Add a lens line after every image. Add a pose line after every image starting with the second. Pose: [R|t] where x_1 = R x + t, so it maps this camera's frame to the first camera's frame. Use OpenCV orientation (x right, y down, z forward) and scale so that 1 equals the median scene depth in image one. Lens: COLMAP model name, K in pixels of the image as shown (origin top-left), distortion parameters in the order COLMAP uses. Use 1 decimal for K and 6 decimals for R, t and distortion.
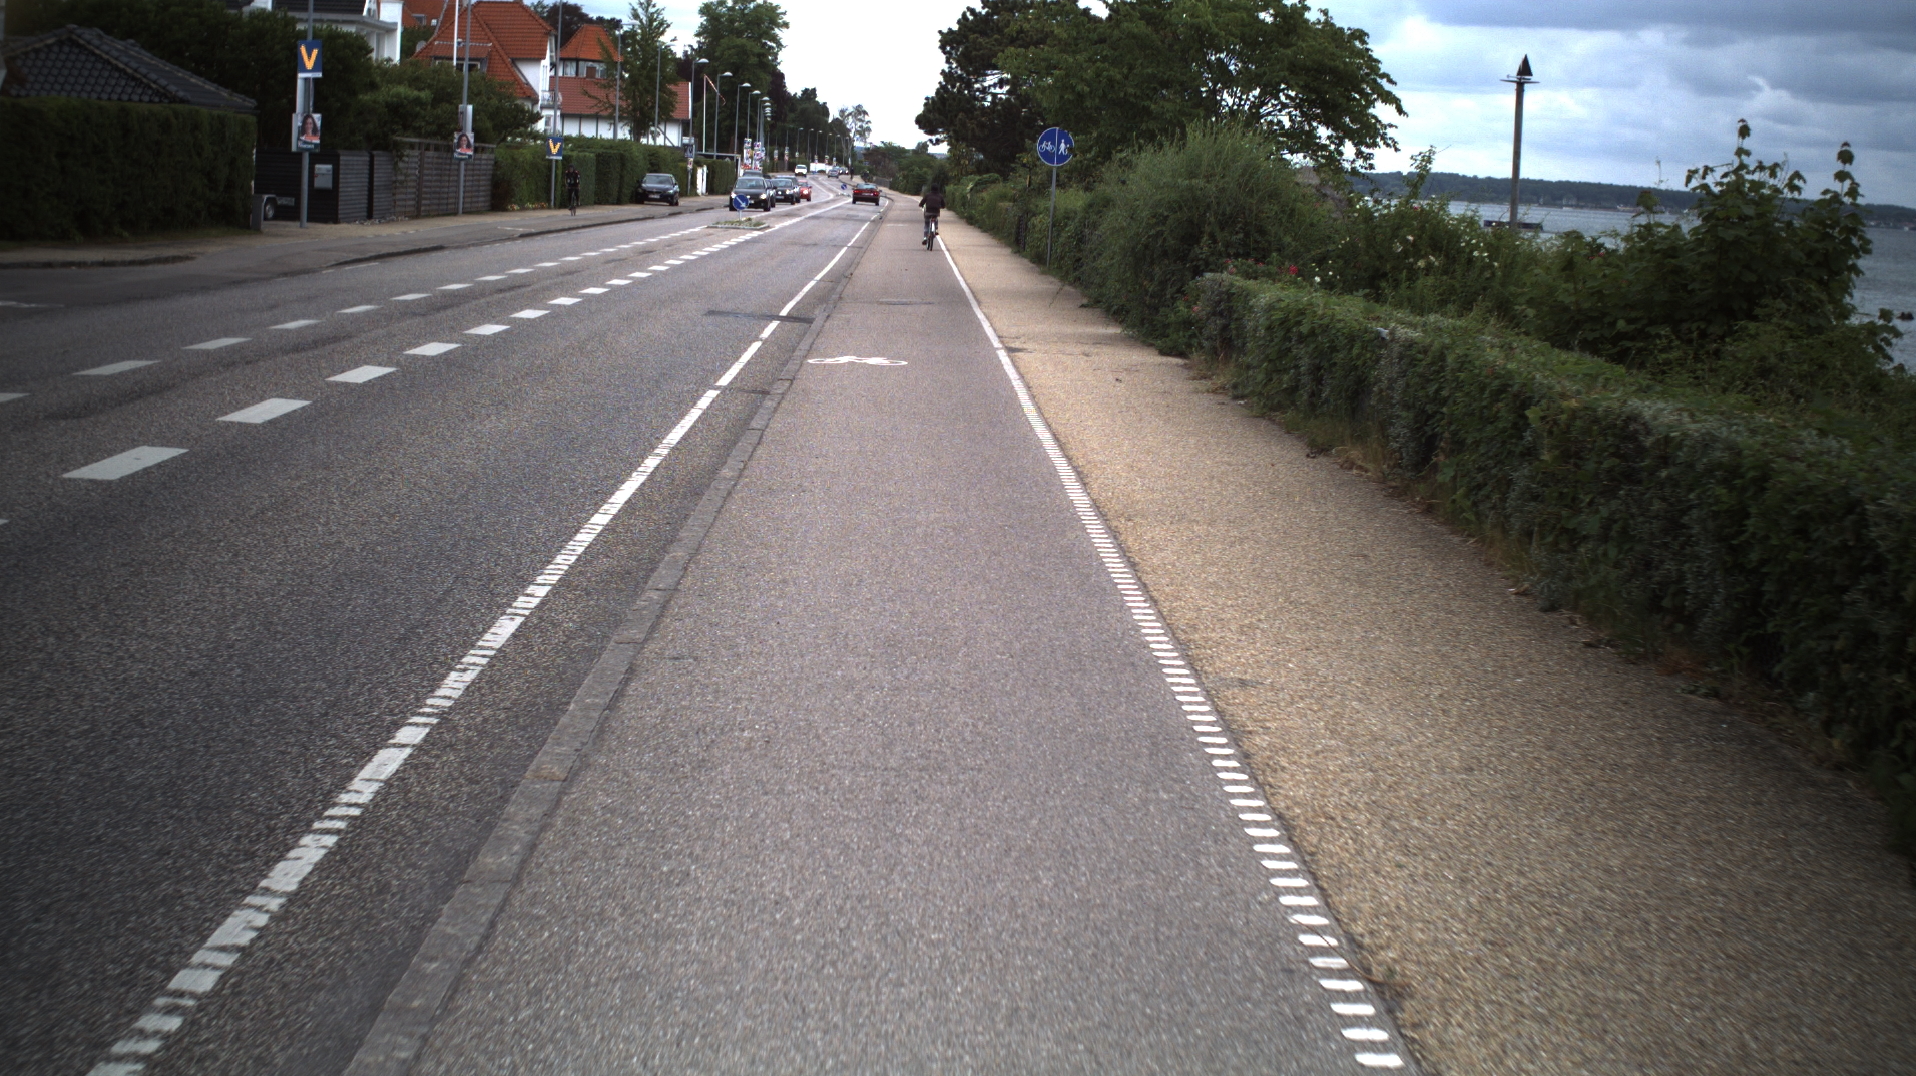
lens RADIAL K [[3270.4, 0, 958.0], [0, 3270.4, 538.0], [0, 0, 1]] dist [-0.317719, 0.514468]
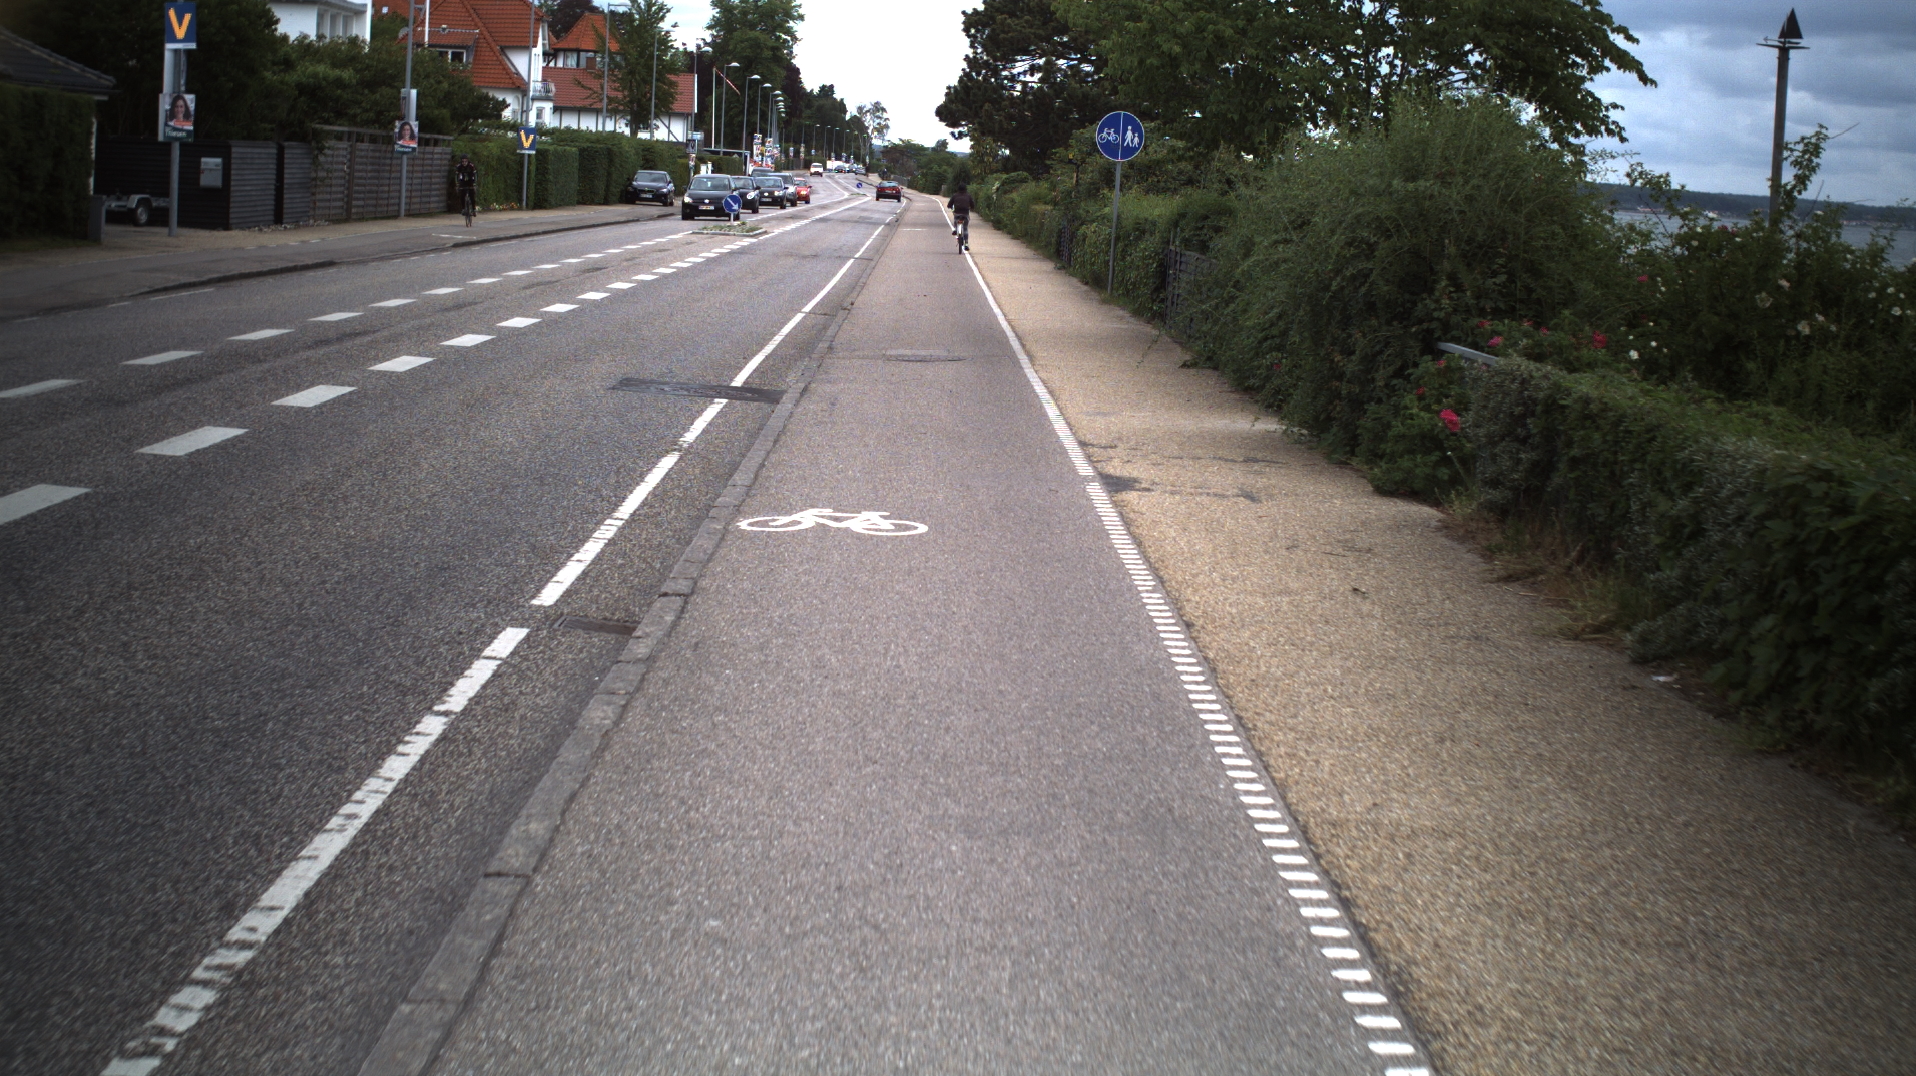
lens RADIAL K [[3270.4, 0, 958.0], [0, 3270.4, 538.0], [0, 0, 1]] dist [-0.317719, 0.514468]
pose [[0.999978, 0.004033, -0.005301, -0.003330], [-0.004031, 0.999992, 0.000423, -0.022269], [0.005302, -0.000402, 0.999986, 0.202265]]
